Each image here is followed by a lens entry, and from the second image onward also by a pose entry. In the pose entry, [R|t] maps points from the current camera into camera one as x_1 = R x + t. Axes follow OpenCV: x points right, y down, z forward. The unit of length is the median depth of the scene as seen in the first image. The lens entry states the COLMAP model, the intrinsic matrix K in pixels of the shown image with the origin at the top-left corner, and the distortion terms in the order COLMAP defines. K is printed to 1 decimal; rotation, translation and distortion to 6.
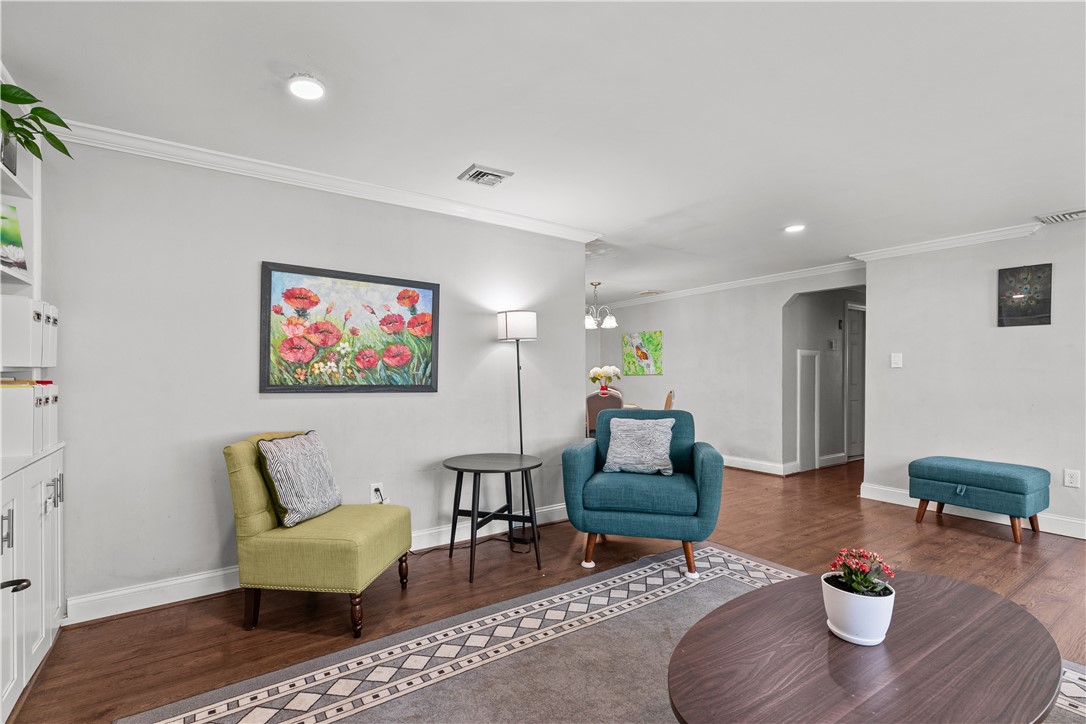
lens RADIAL K [[500.8, 0, 553.4], [0, 500.8, 364.9], [0, 0, 1]] dist [0.014713, -0.001842]
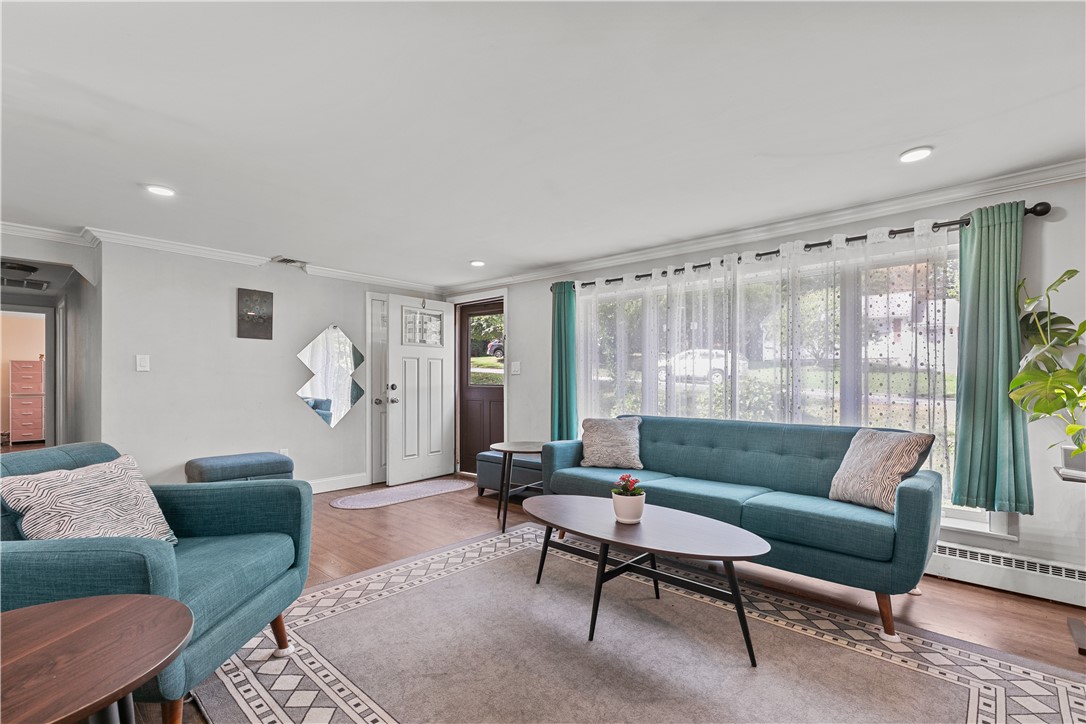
lens RADIAL K [[500.8, 0, 519.6], [0, 500.8, 376.0], [0, 0, 1]] dist [0.014713, -0.001842]
pose [[-0.173038, 0.001391, 0.984914, -0.482783], [-0.018685, 0.999814, -0.004695, 0.008952], [-0.984738, -0.019215, -0.172980, 0.740248]]
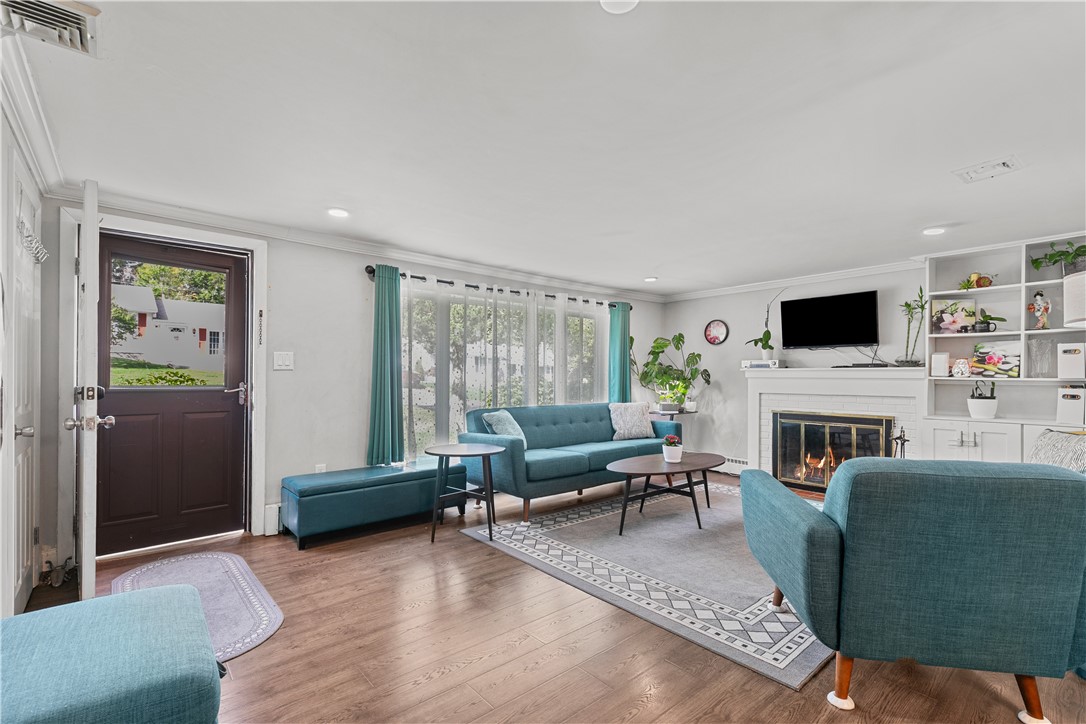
lens RADIAL K [[500.8, 0, 542.4], [0, 500.8, 369.6], [0, 0, 1]] dist [0.014713, -0.001842]
pose [[-0.996886, -0.010142, -0.078207, 0.706317], [-0.007624, 0.999445, -0.032417, 0.030144], [0.078492, -0.031720, -0.996410, 1.732780]]
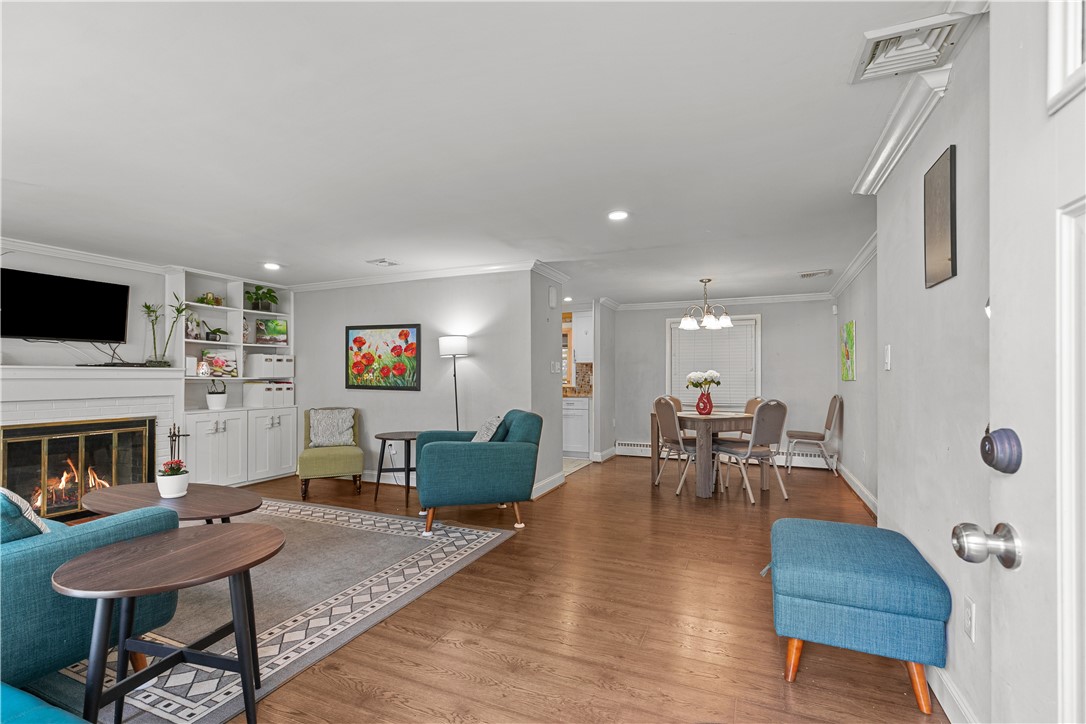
lens RADIAL K [[500.8, 0, 539.6], [0, 500.8, 374.9], [0, 0, 1]] dist [0.014713, -0.001842]
pose [[0.514219, -0.005478, -0.857641, 1.446206], [0.016762, 0.999853, 0.003664, 0.003390], [0.857495, -0.016260, 0.514236, 0.544143]]
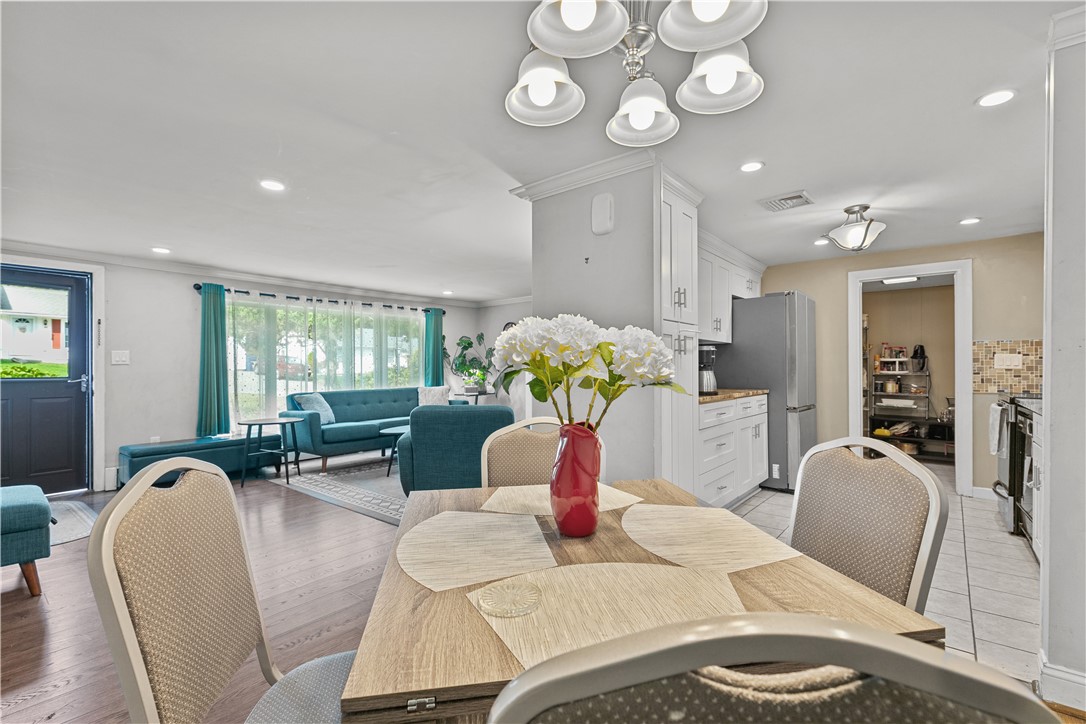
lens RADIAL K [[500.8, 0, 546.6], [0, 500.8, 360.8], [0, 0, 1]] dist [0.014713, -0.001842]
pose [[-0.968564, -0.001148, -0.248760, 0.321876], [0.006638, 0.999514, -0.030456, 0.042953], [0.248674, -0.031150, -0.968086, 2.363594]]
